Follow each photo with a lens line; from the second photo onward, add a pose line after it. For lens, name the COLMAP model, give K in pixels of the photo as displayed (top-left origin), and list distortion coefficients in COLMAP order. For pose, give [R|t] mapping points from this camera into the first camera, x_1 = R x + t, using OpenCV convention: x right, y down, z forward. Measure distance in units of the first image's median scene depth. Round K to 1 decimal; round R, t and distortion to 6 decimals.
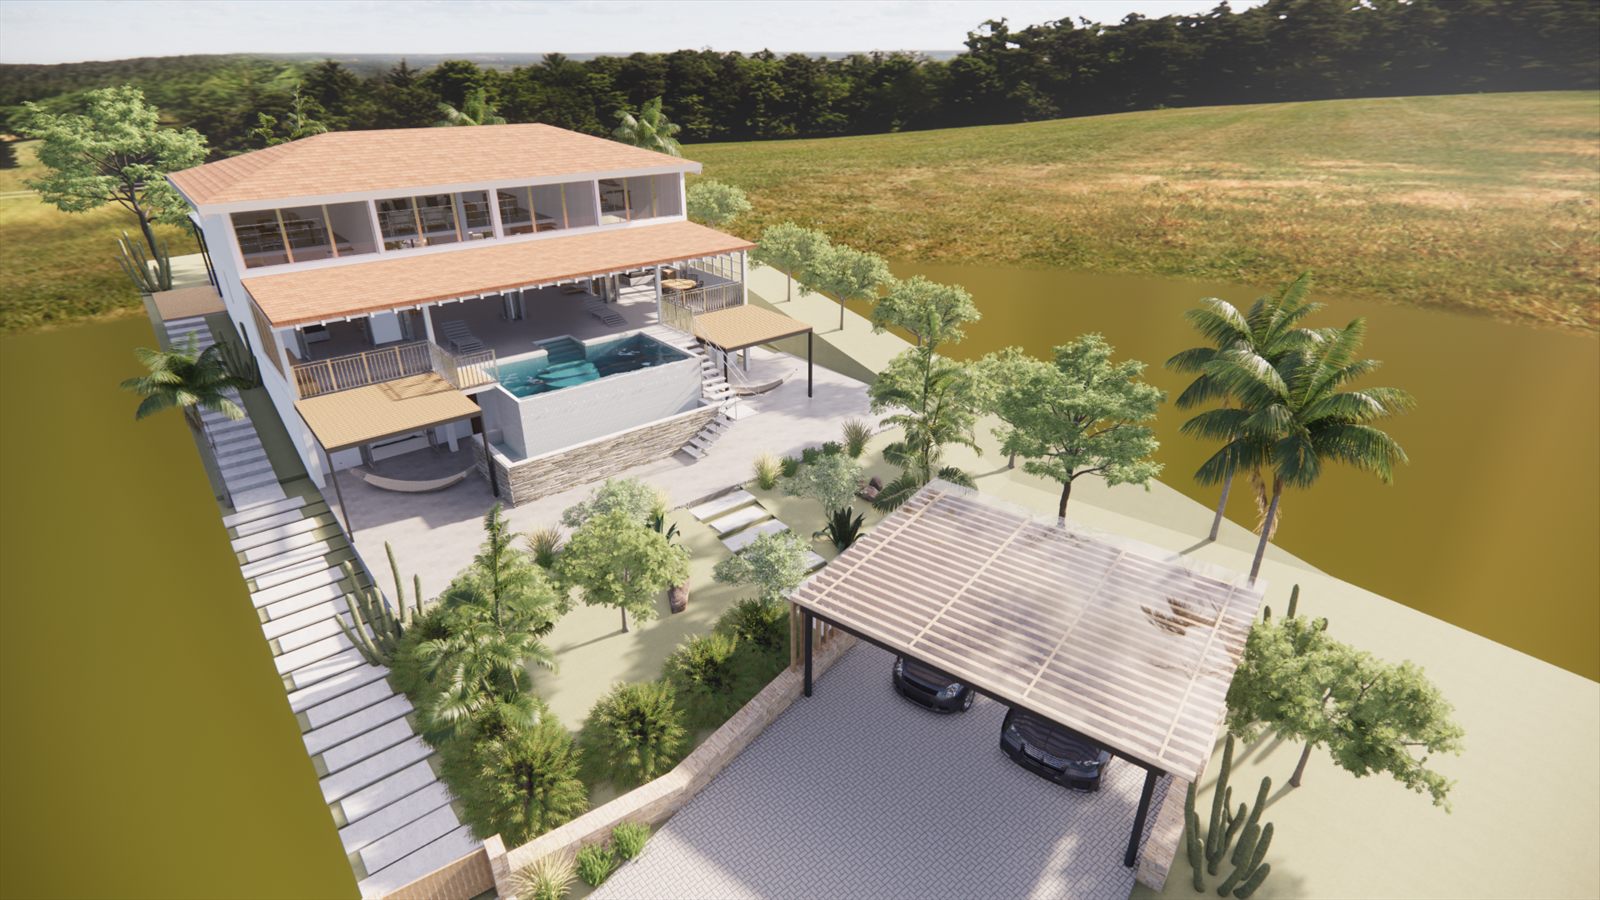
lens RADIAL K [[800.7, 0, 802.0], [0, 800.7, 452.0], [0, 0, 1]] dist [0.000167, 0.000264]
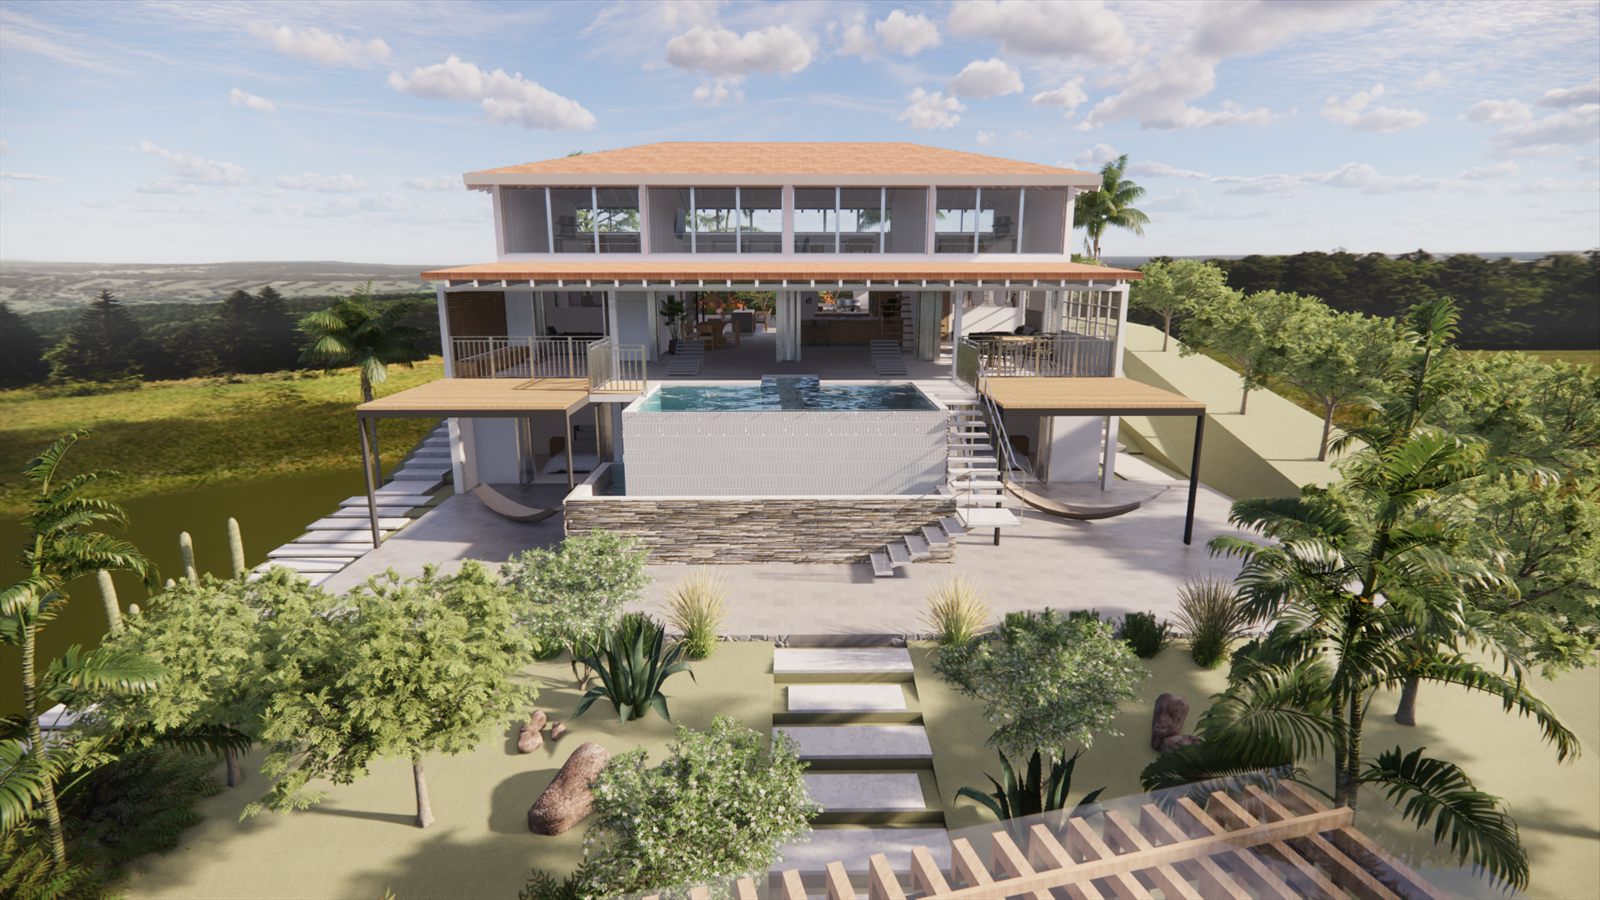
lens RADIAL K [[800.7, 0, 799.8], [0, 800.7, 451.3], [0, 0, 1]] dist [0.000167, 0.000264]
pose [[0.774581, 0.140942, -0.616570, 0.164125], [-0.274452, 0.953191, -0.126896, 0.012327], [0.569825, 0.267510, 0.777006, 0.559404]]
